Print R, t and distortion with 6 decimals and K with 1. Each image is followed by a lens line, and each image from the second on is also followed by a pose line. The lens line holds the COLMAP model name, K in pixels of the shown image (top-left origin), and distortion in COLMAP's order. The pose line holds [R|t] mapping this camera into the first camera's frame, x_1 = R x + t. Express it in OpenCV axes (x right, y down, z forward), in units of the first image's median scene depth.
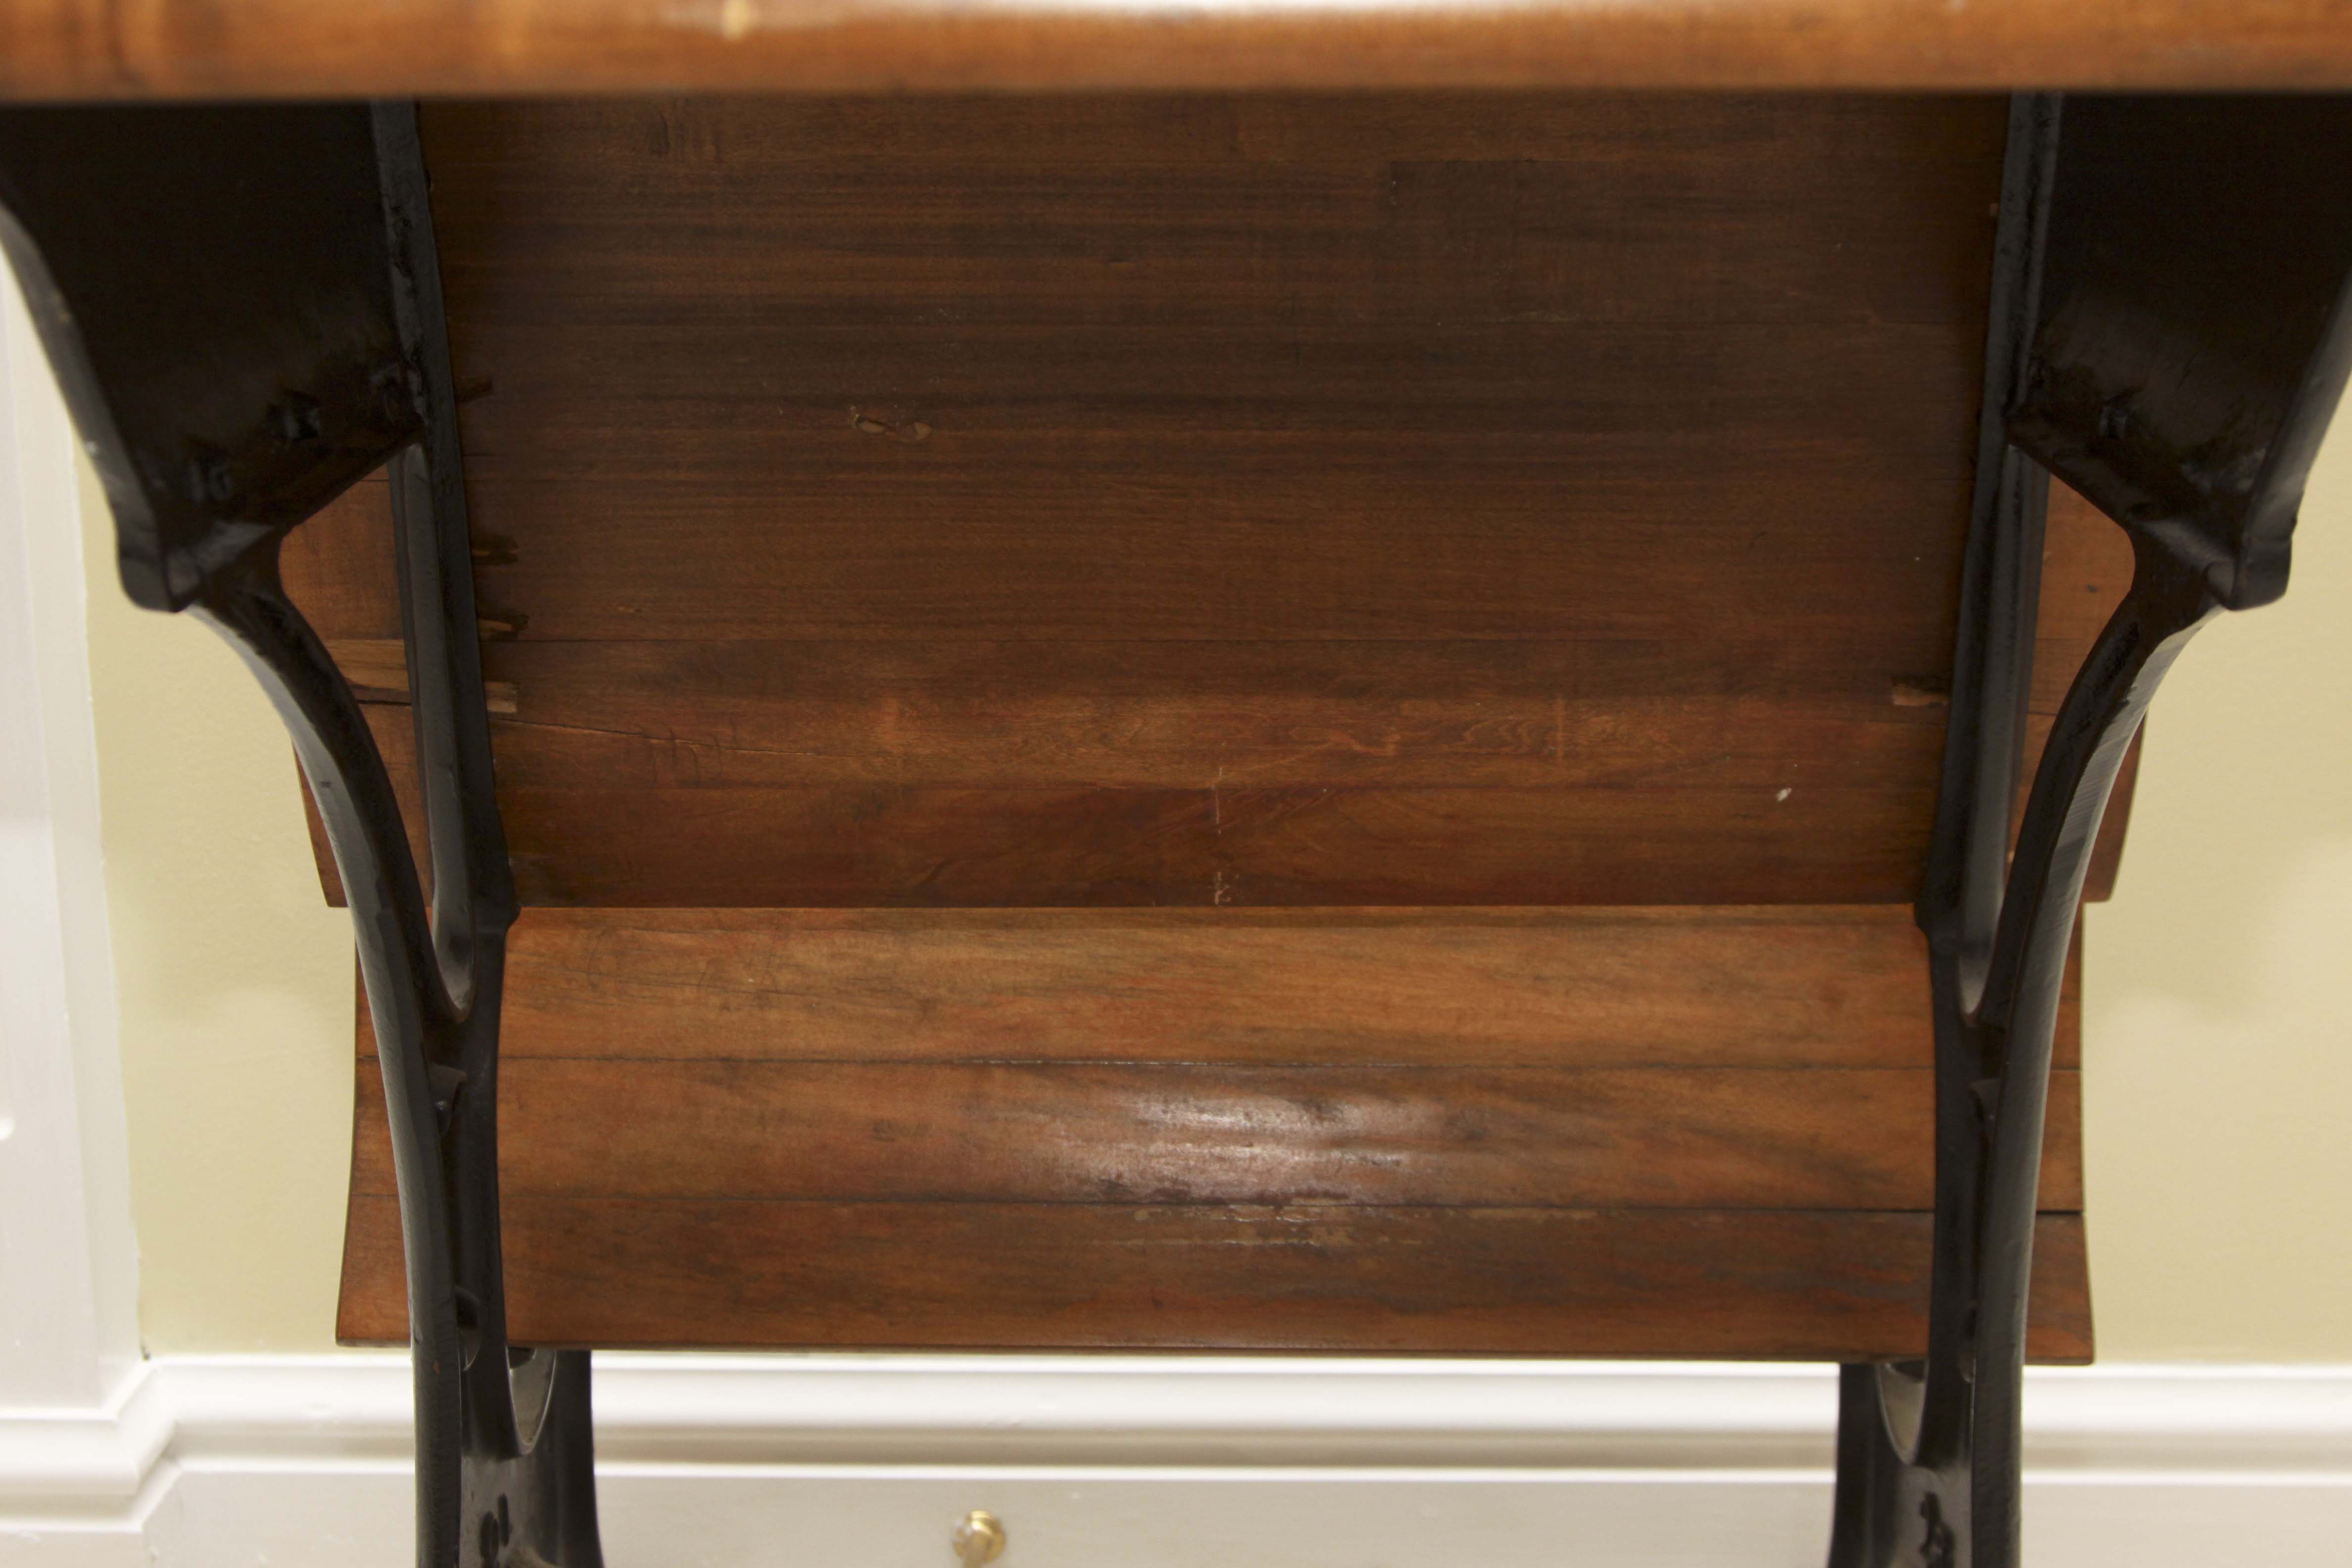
lens RADIAL K [[3626.2, 0, 1189.2], [0, 3626.2, 775.6], [0, 0, 1]] dist [-0.021471, 0.000000]
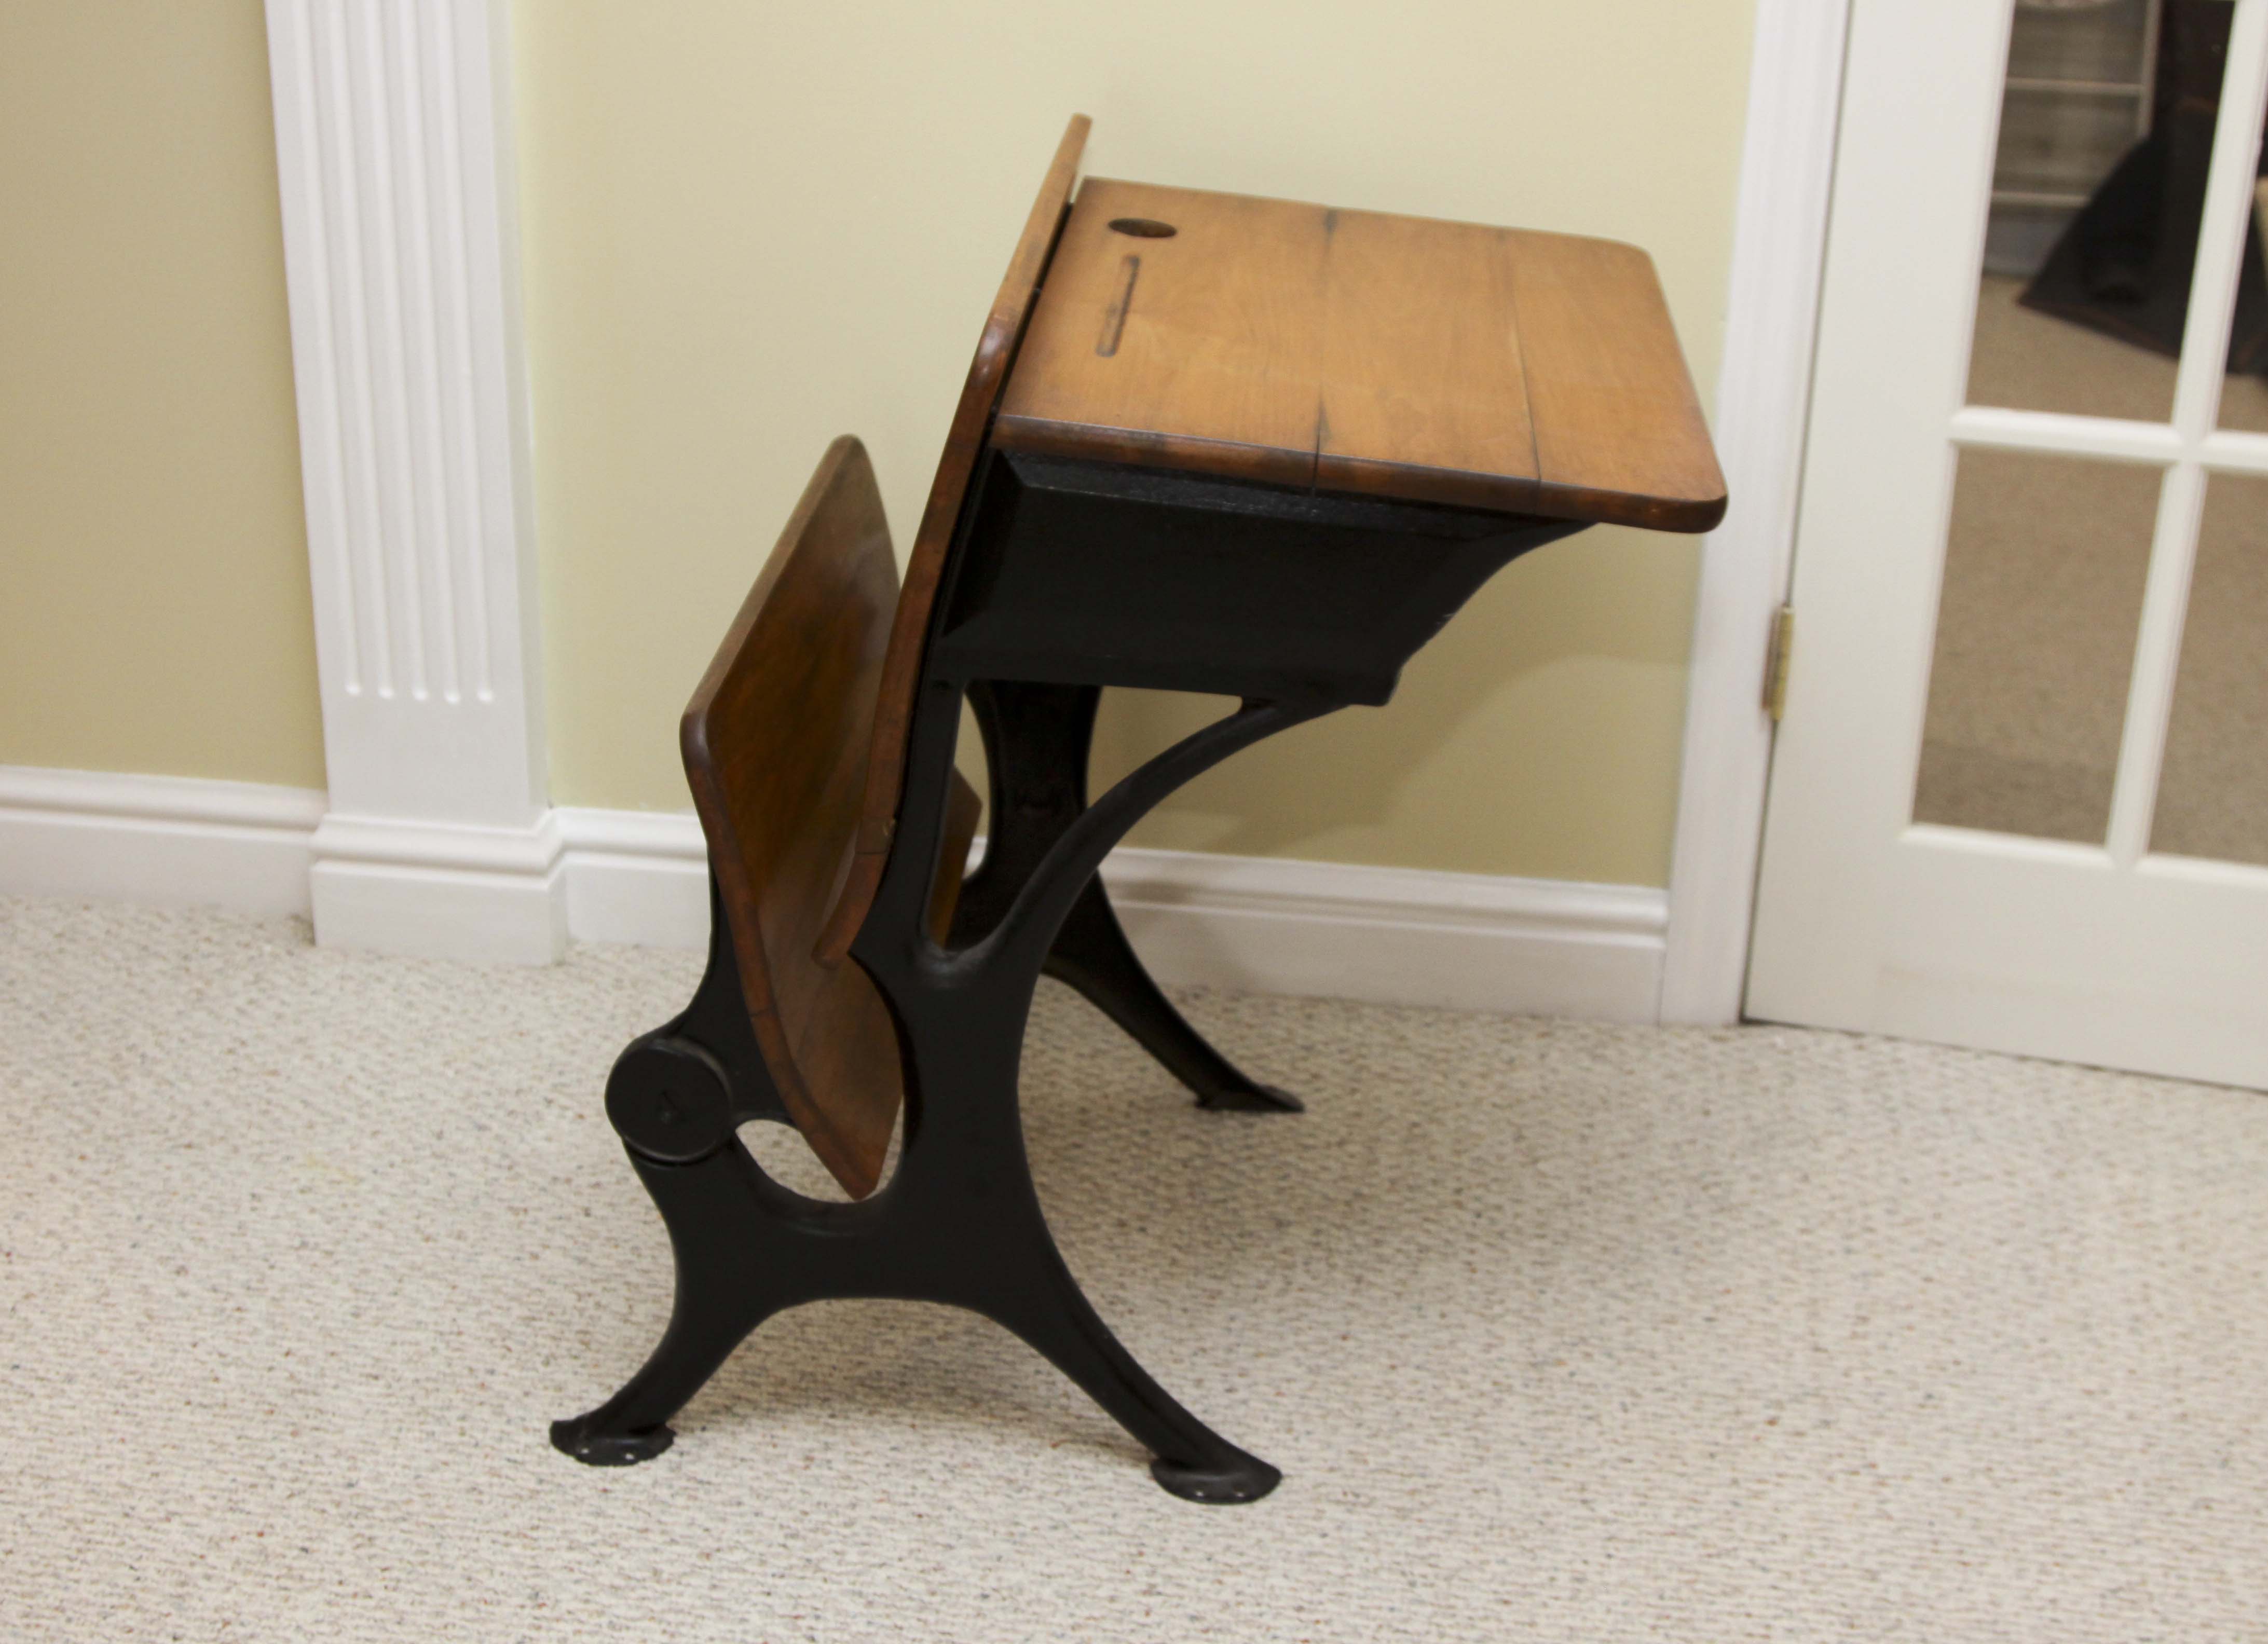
lens RADIAL K [[3481.2, 0, 1033.4], [0, 3481.2, 792.5], [0, 0, 1]] dist [-0.059658, 0.000000]
pose [[0.988239, 0.066306, -0.137792, 0.306260], [-0.046789, 0.988997, 0.140338, -0.167936], [0.145581, -0.132241, 0.980469, -1.087046]]
